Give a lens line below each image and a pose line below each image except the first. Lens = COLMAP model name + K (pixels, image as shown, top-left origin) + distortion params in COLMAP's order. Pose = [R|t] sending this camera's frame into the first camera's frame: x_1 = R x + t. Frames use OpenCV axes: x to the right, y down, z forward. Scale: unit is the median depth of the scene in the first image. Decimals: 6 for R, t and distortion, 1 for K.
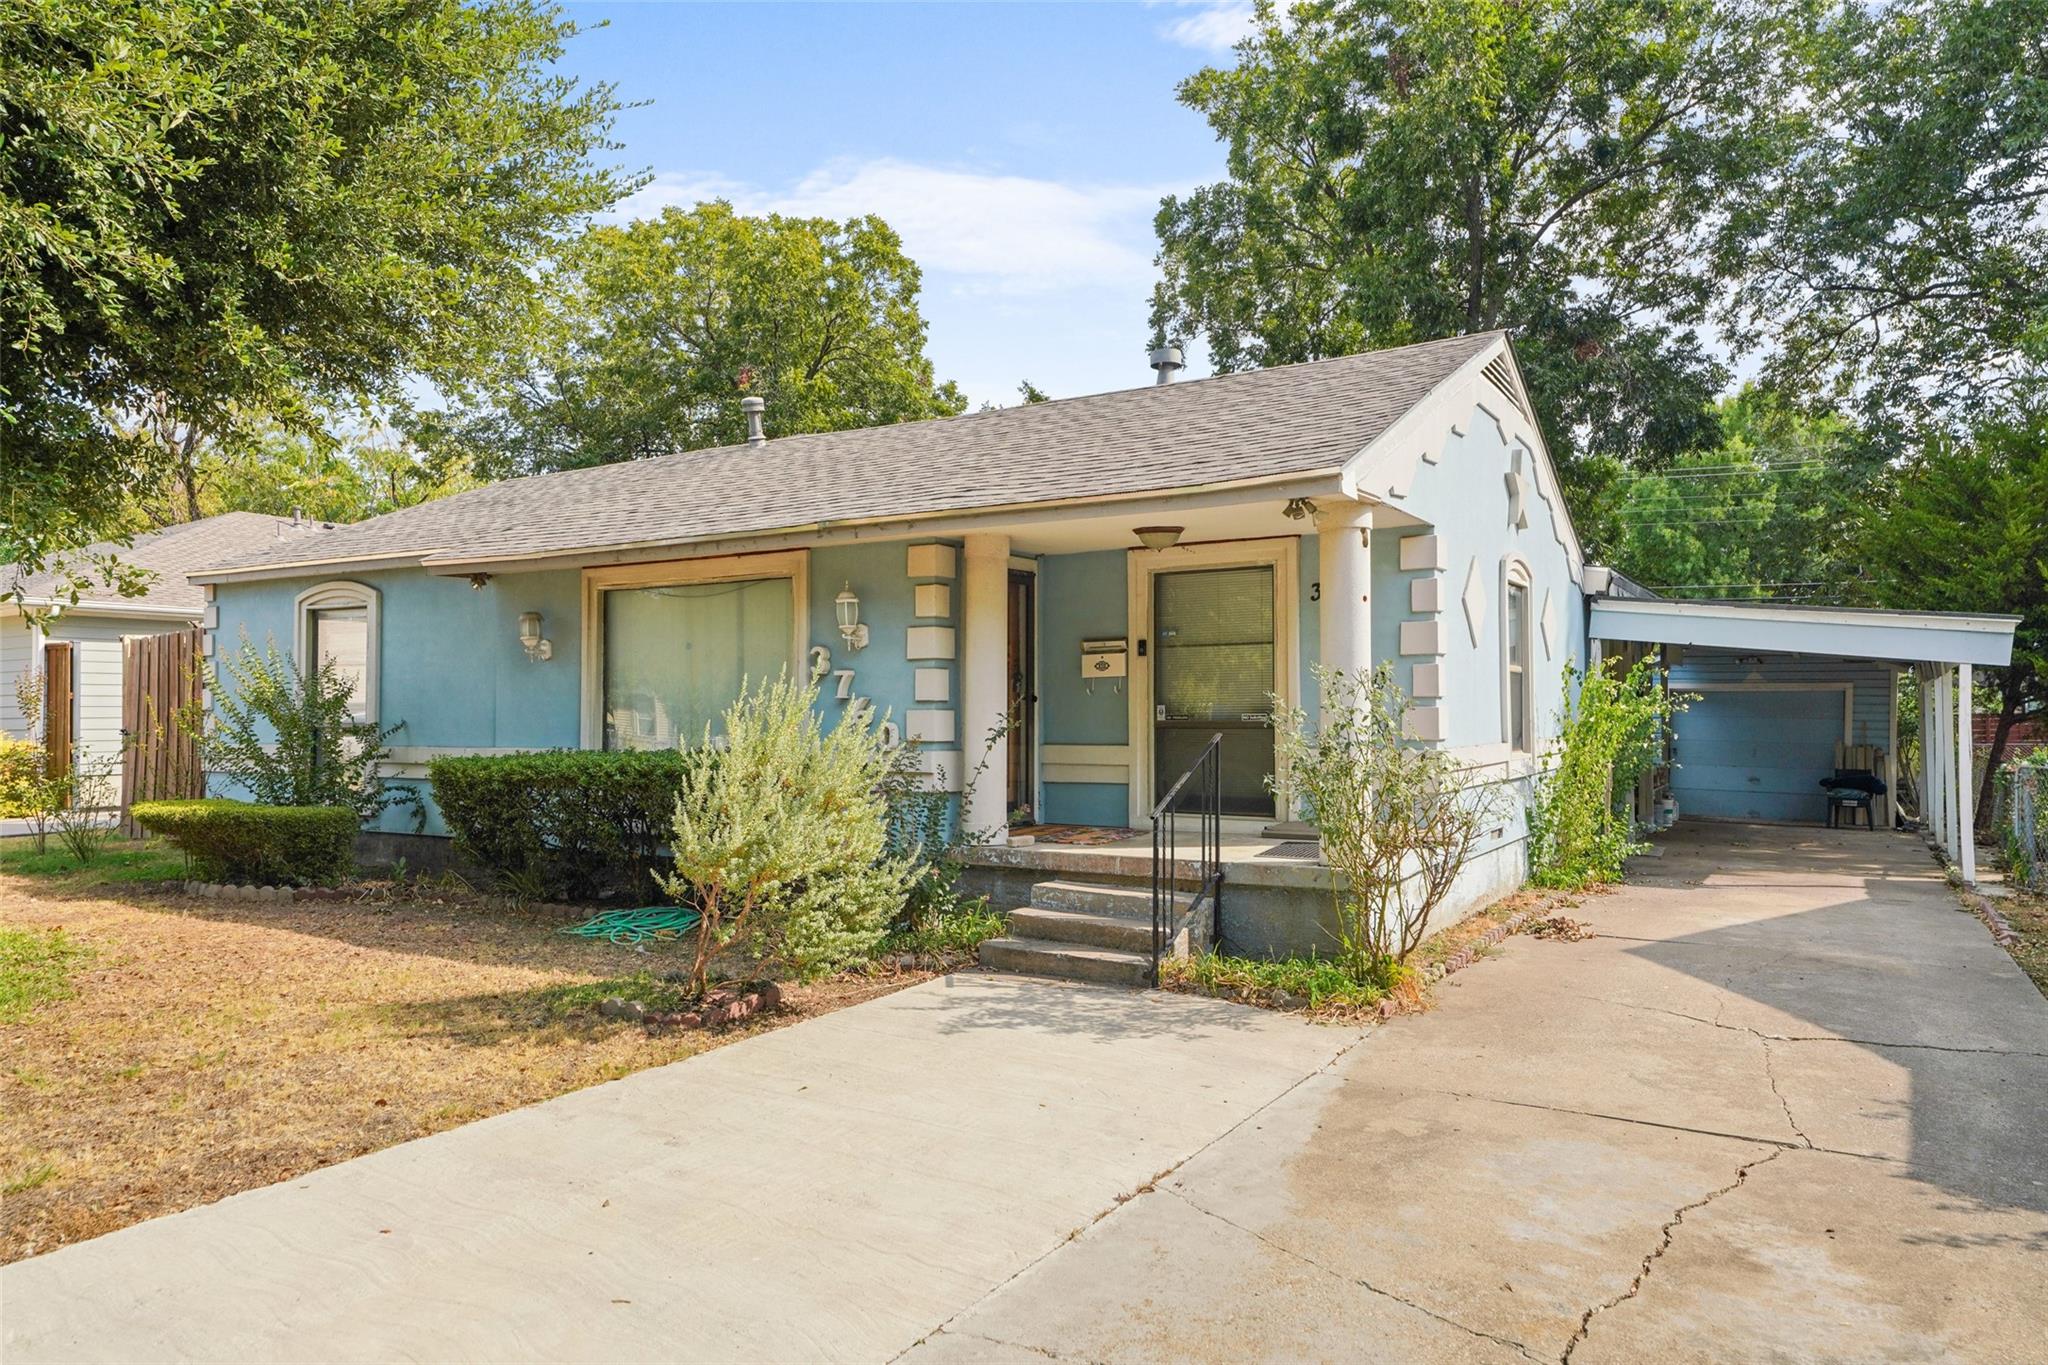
lens RADIAL K [[1339.4, 0, 1024.0], [0, 1339.4, 682.5], [0, 0, 1]] dist [0.032421, -0.001687]
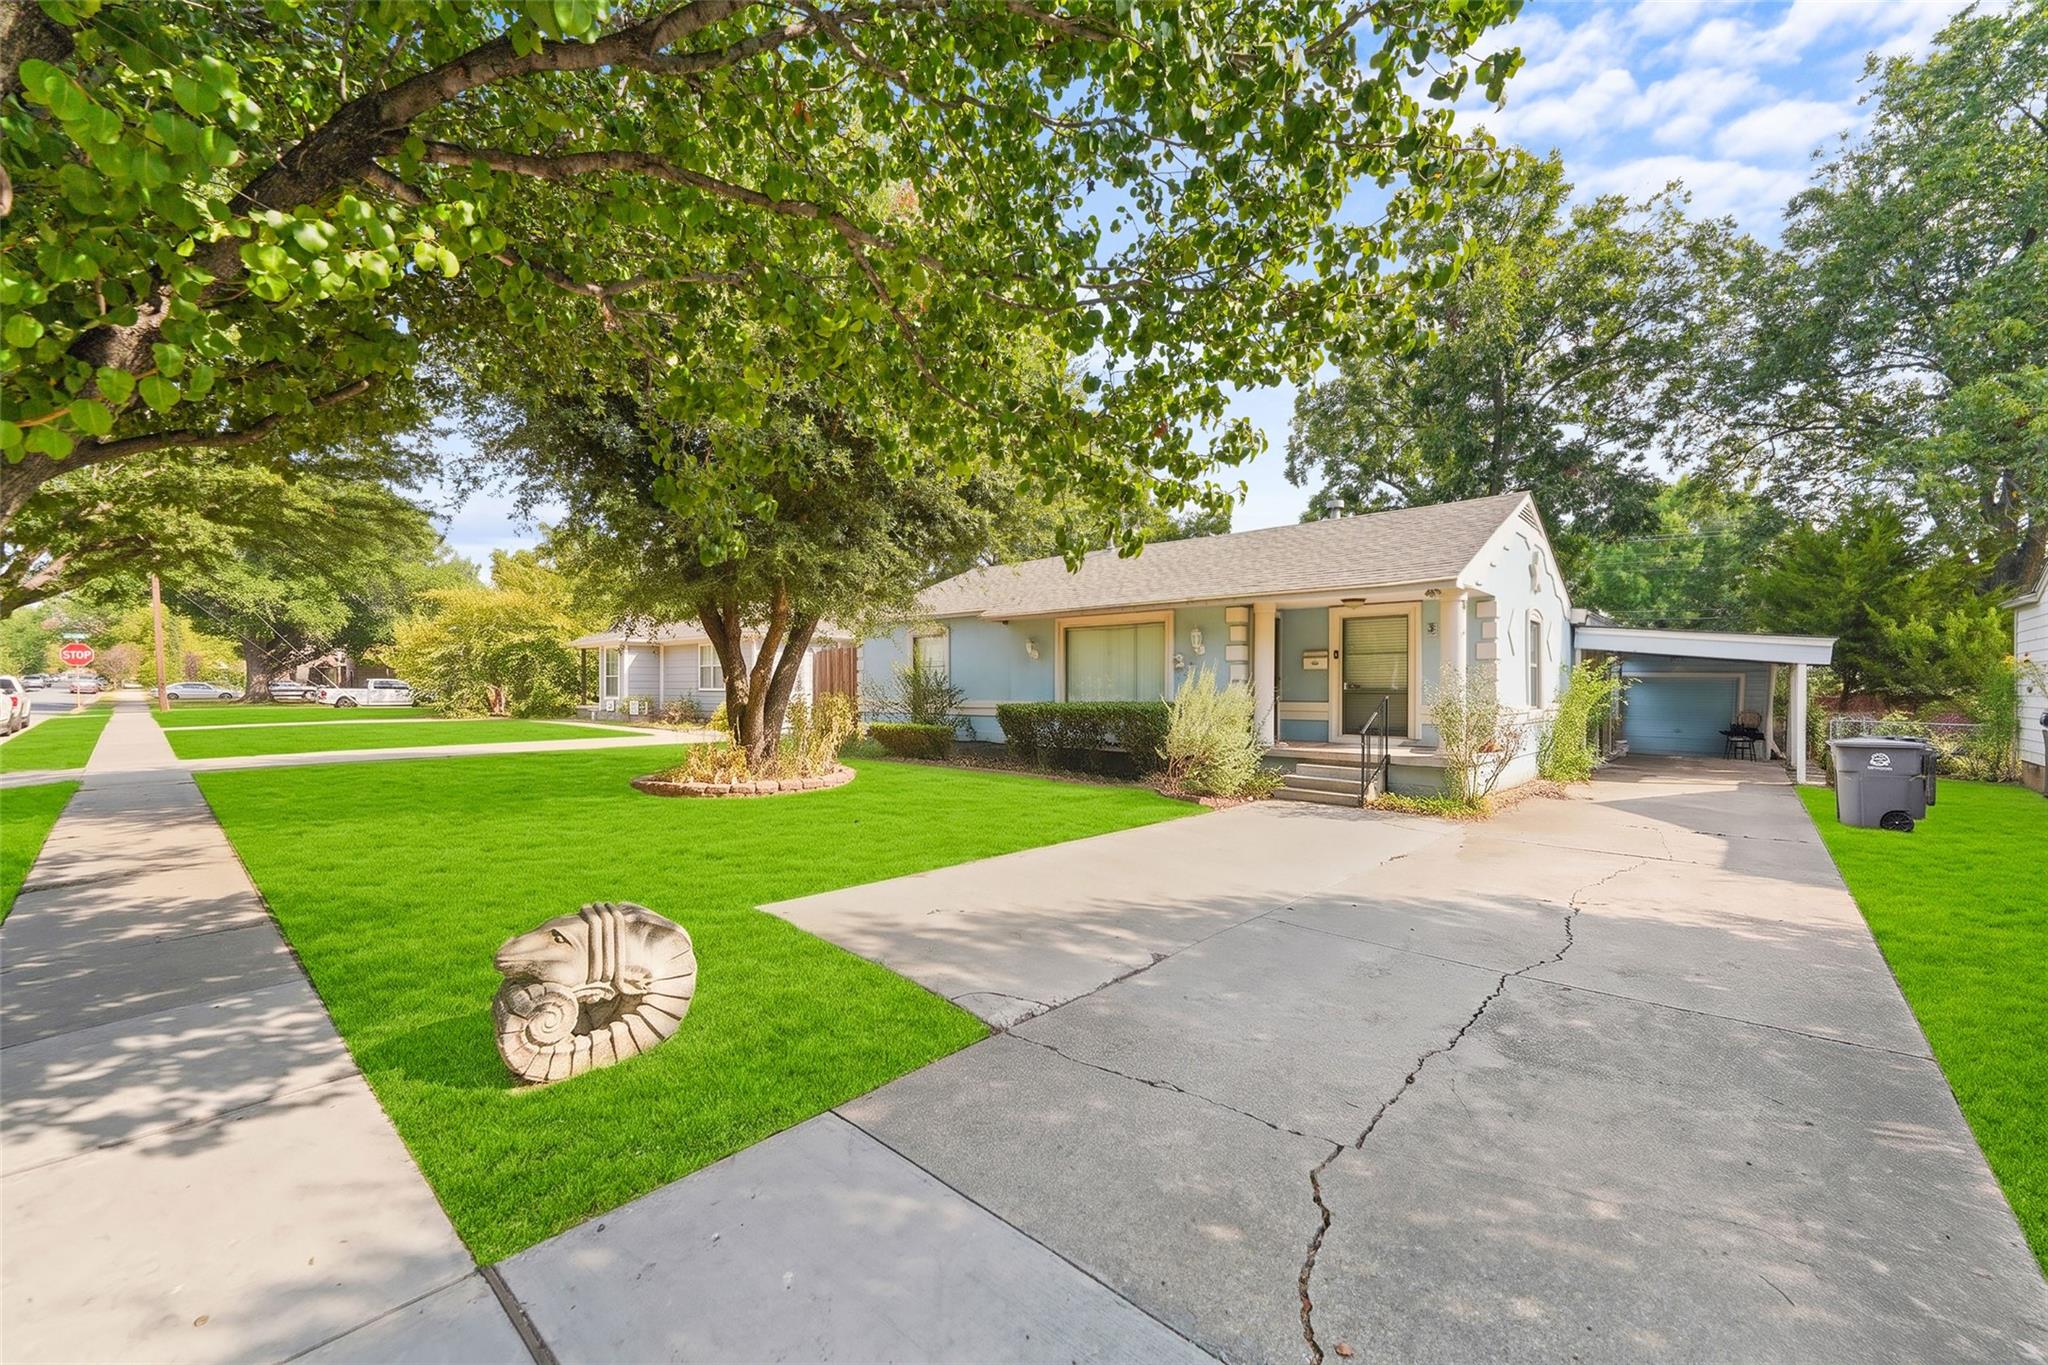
lens RADIAL K [[810.6, 0, 1024.0], [0, 810.6, 682.5], [0, 0, 1]] dist [0.002102, 0.000065]
pose [[0.981774, 0.007343, -0.189909, -0.054104], [-0.004383, 0.999862, 0.015999, -0.000507], [0.190000, -0.014875, 0.981671, -0.116531]]
